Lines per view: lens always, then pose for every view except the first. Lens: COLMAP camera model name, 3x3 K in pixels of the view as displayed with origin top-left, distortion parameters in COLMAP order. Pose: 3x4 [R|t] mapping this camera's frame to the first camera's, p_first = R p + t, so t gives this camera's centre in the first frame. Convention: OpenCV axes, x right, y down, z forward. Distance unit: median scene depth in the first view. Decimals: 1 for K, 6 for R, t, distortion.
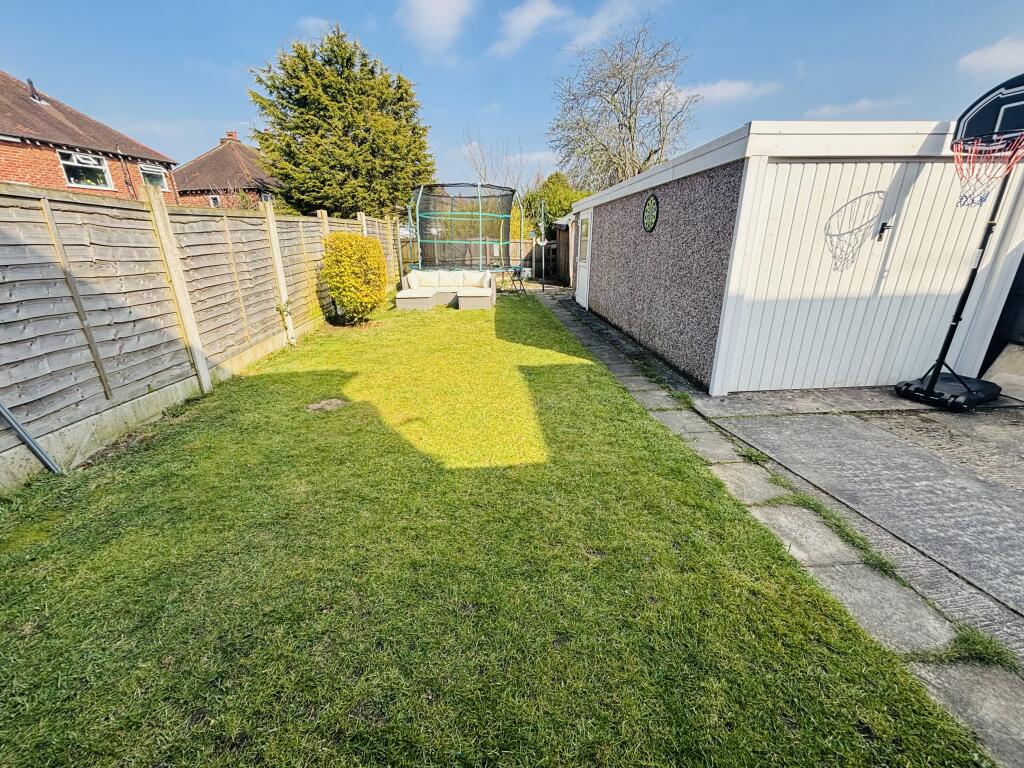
lens RADIAL K [[415.8, 0, 512.0], [0, 415.8, 384.0], [0, 0, 1]] dist [-0.003132, 0.000147]
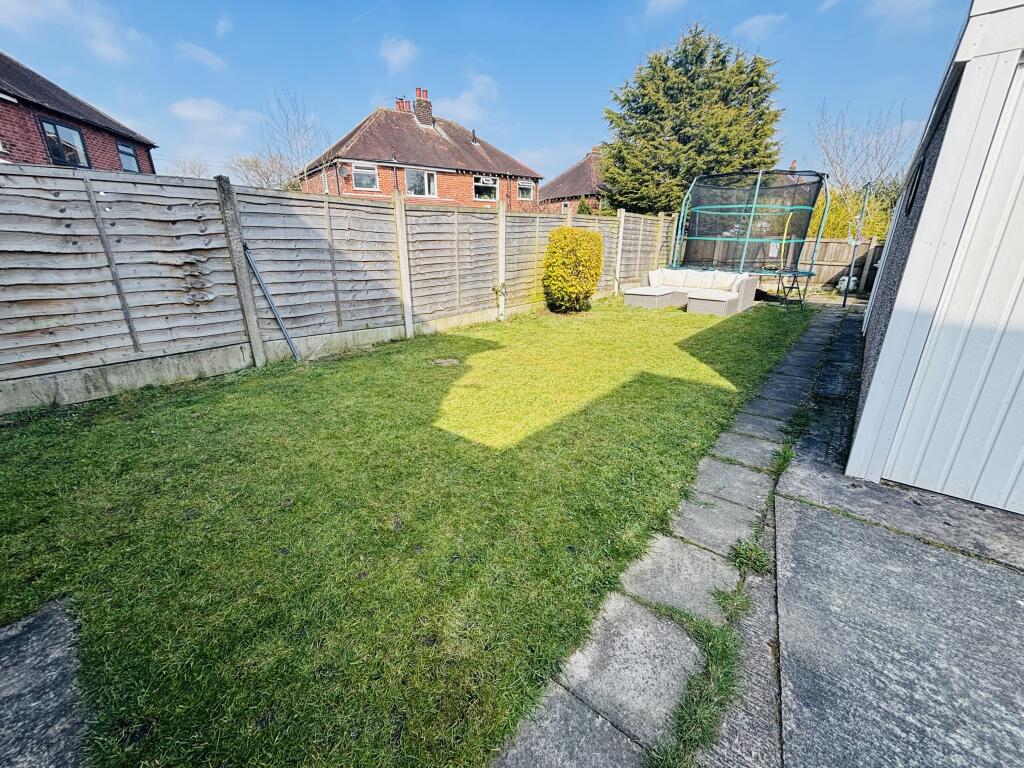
lens RADIAL K [[420.6, 0, 512.0], [0, 420.6, 384.0], [0, 0, 1]] dist [-0.001602, -0.000362]
pose [[0.716484, 0.232836, -0.657600, 0.402434], [-0.240058, 0.967376, 0.080963, -0.025859], [0.654998, 0.099854, 0.749004, 0.158621]]
